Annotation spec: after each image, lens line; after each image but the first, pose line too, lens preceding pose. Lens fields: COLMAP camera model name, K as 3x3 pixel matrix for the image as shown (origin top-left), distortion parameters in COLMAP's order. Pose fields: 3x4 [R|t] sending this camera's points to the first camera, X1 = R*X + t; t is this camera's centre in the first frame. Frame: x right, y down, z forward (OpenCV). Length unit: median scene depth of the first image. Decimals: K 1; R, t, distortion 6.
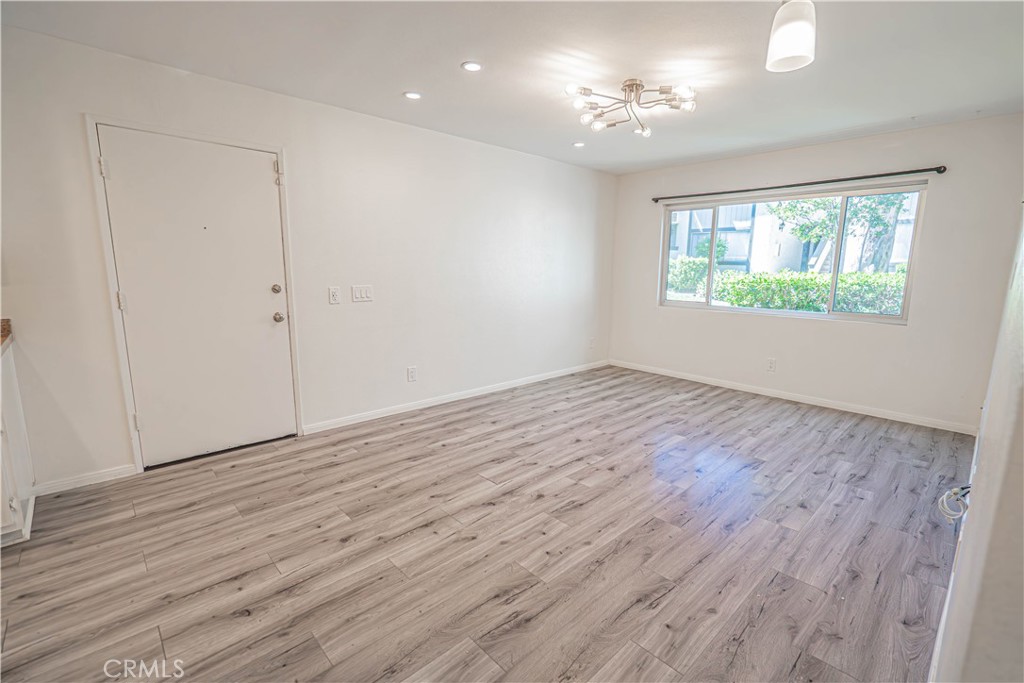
lens RADIAL K [[465.6, 0, 514.1], [0, 465.6, 345.8], [0, 0, 1]] dist [-0.001531, 0.000720]
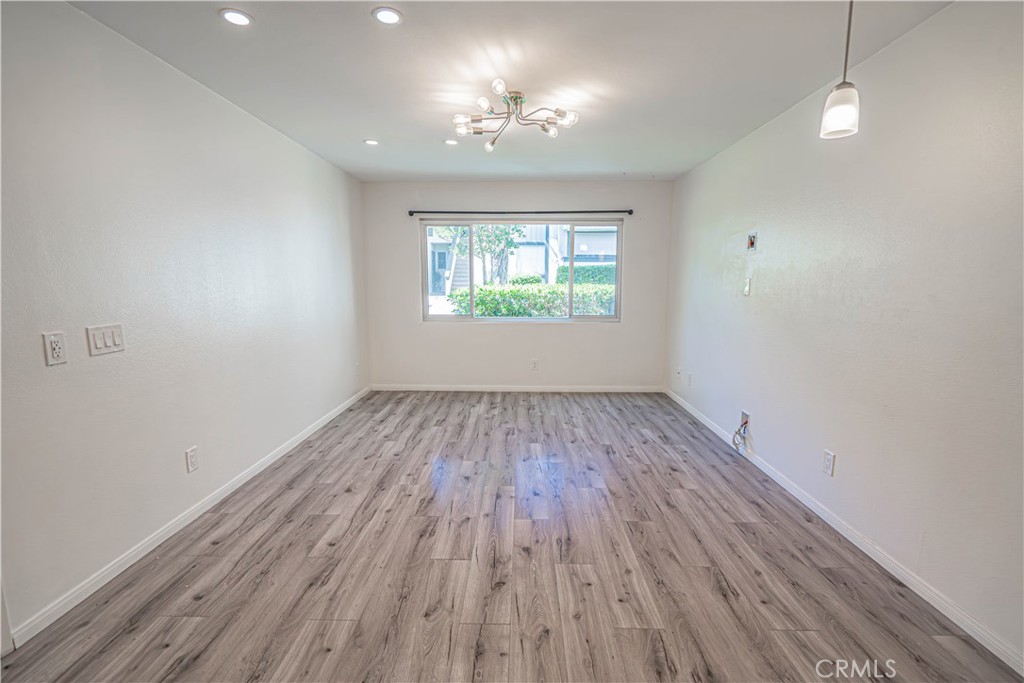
lens RADIAL K [[465.6, 0, 514.1], [0, 465.6, 345.8], [0, 0, 1]] dist [-0.001531, 0.000720]
pose [[0.695980, -0.110403, 0.709523, -0.387839], [0.128758, 0.991282, 0.027945, -0.058273], [-0.706423, 0.071908, 0.704128, 0.277427]]
